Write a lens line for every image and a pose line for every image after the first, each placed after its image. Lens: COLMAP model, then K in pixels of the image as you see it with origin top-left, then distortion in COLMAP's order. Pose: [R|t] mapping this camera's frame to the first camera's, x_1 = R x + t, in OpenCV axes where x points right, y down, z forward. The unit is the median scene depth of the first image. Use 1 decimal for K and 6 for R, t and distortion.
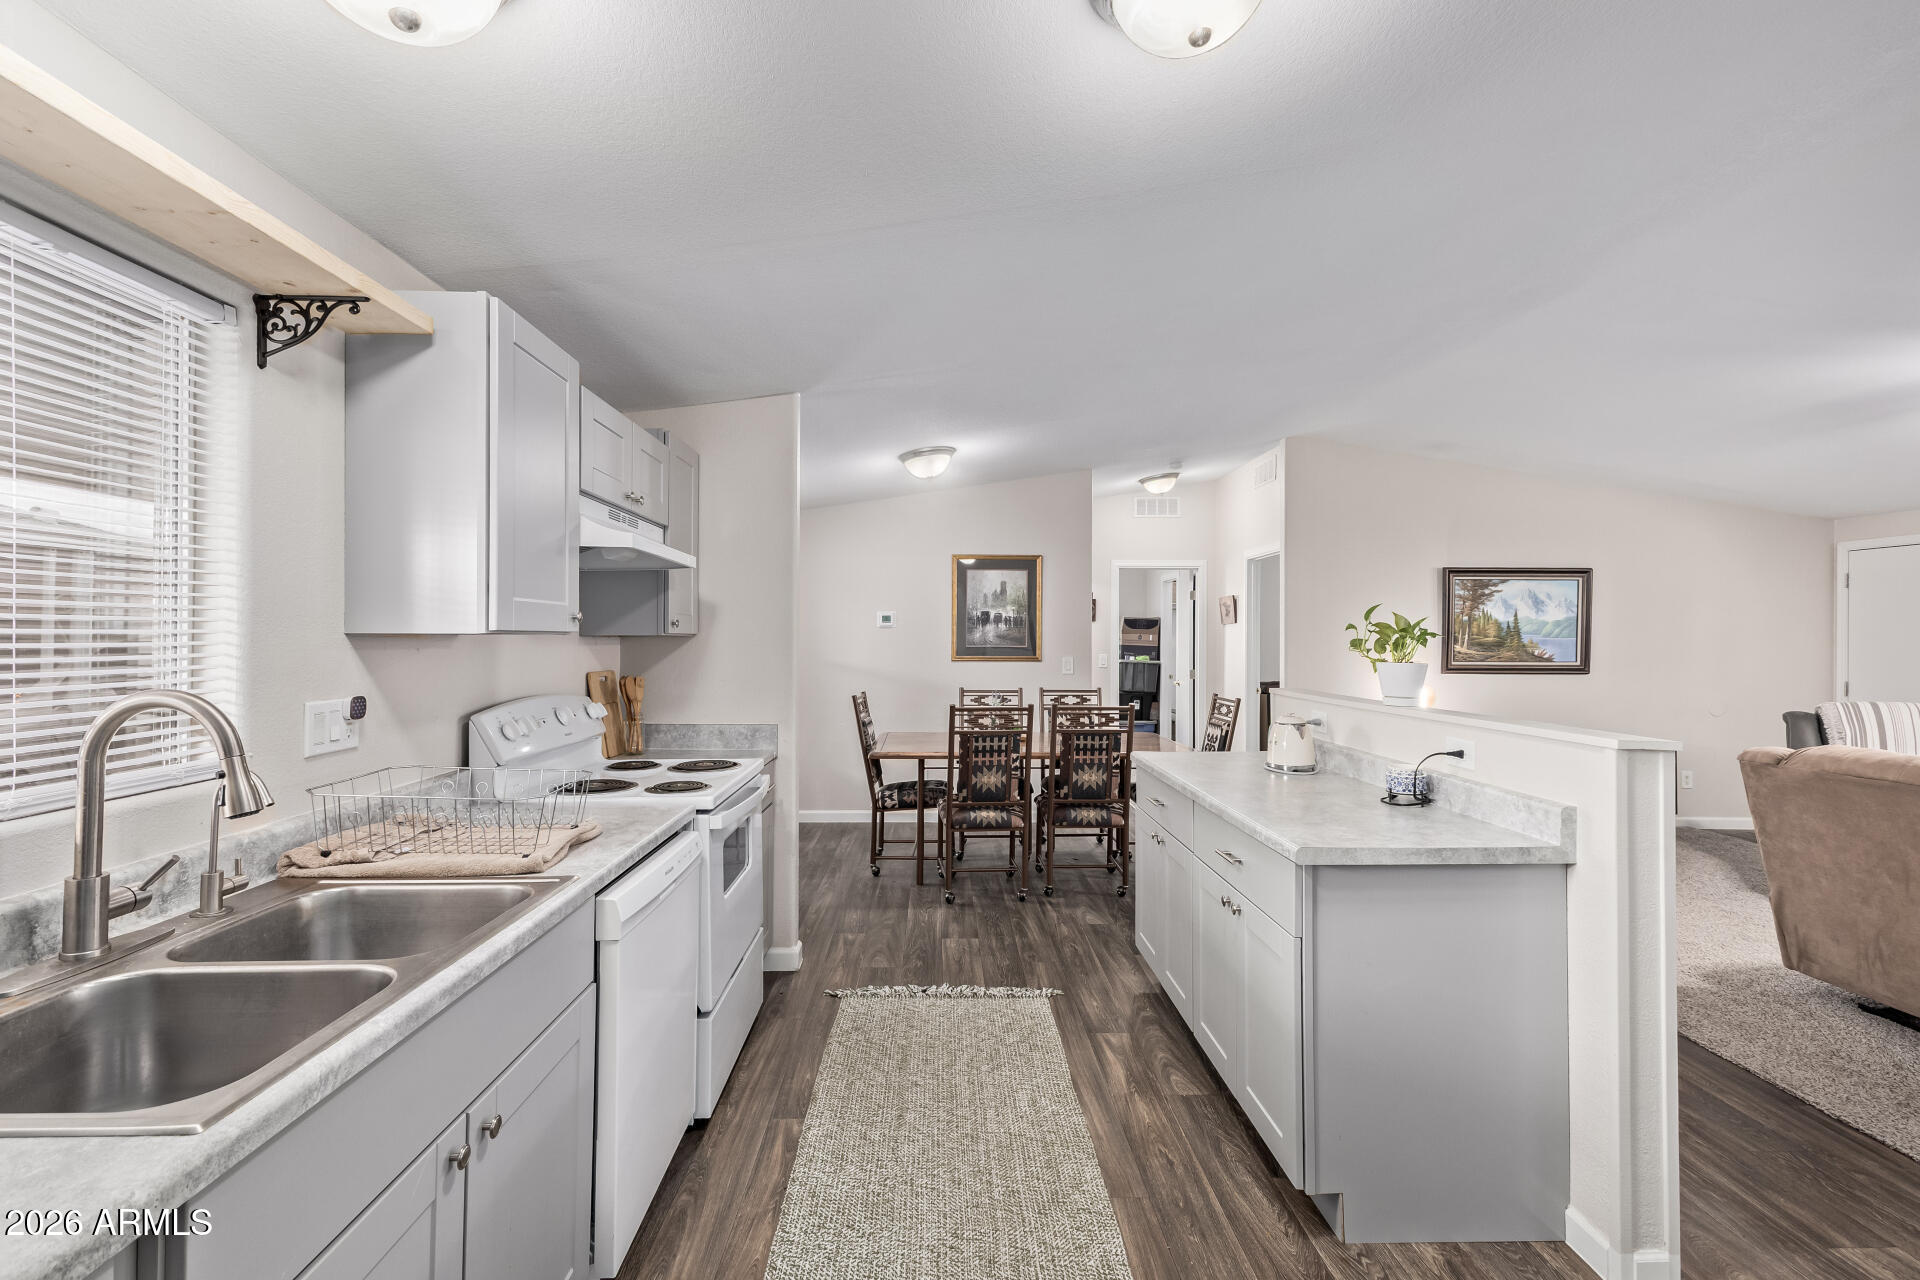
lens RADIAL K [[833.5, 0, 953.7], [0, 833.5, 633.5], [0, 0, 1]] dist [0.015139, -0.000881]
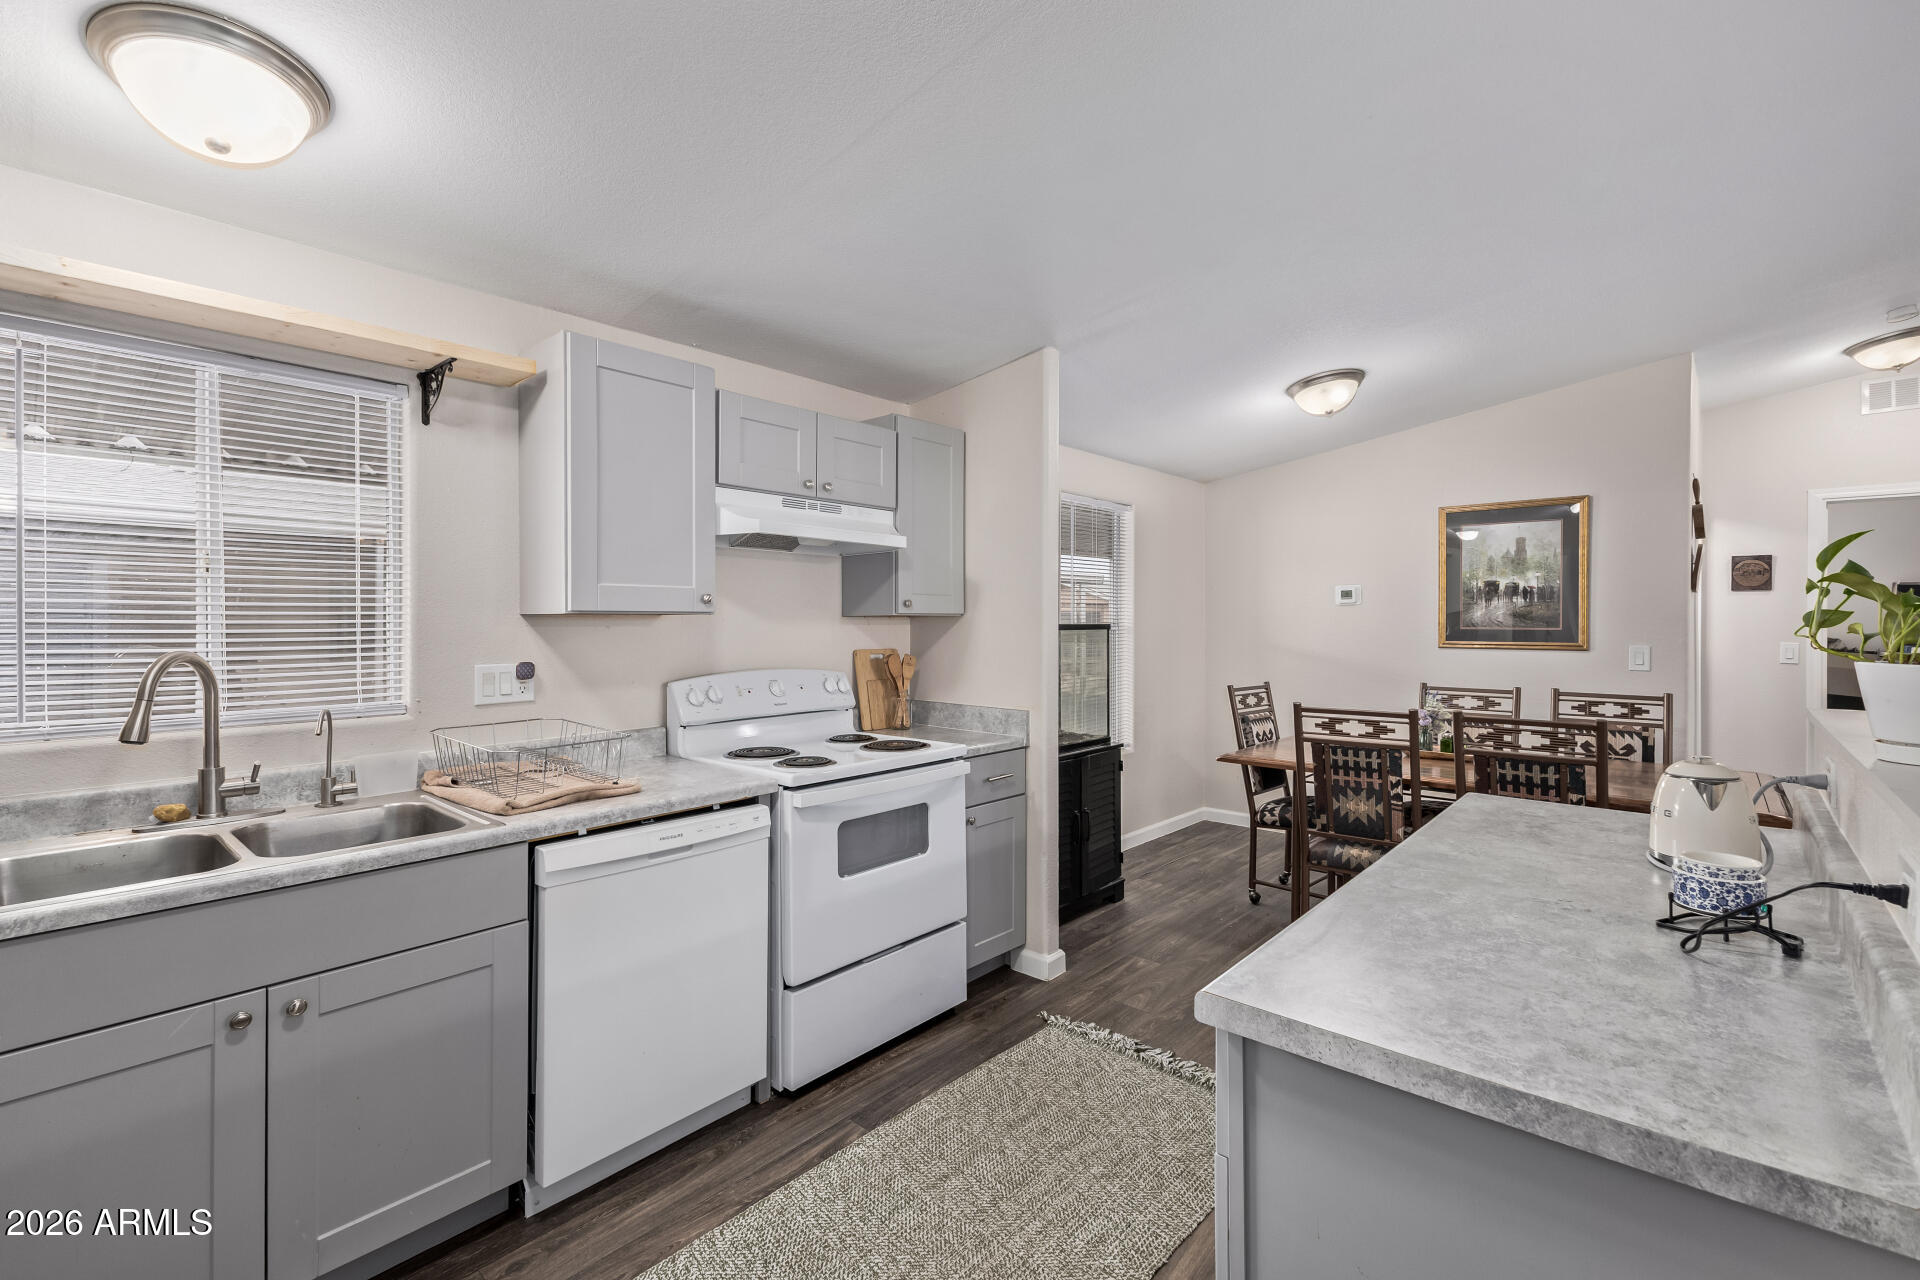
lens RADIAL K [[833.5, 0, 962.7], [0, 833.5, 624.5], [0, 0, 1]] dist [0.015139, -0.000881]
pose [[0.734647, -0.001703, -0.678447, 0.217068], [0.007689, 0.999954, 0.005816, 0.004357], [0.678406, -0.009489, 0.734626, 0.160866]]
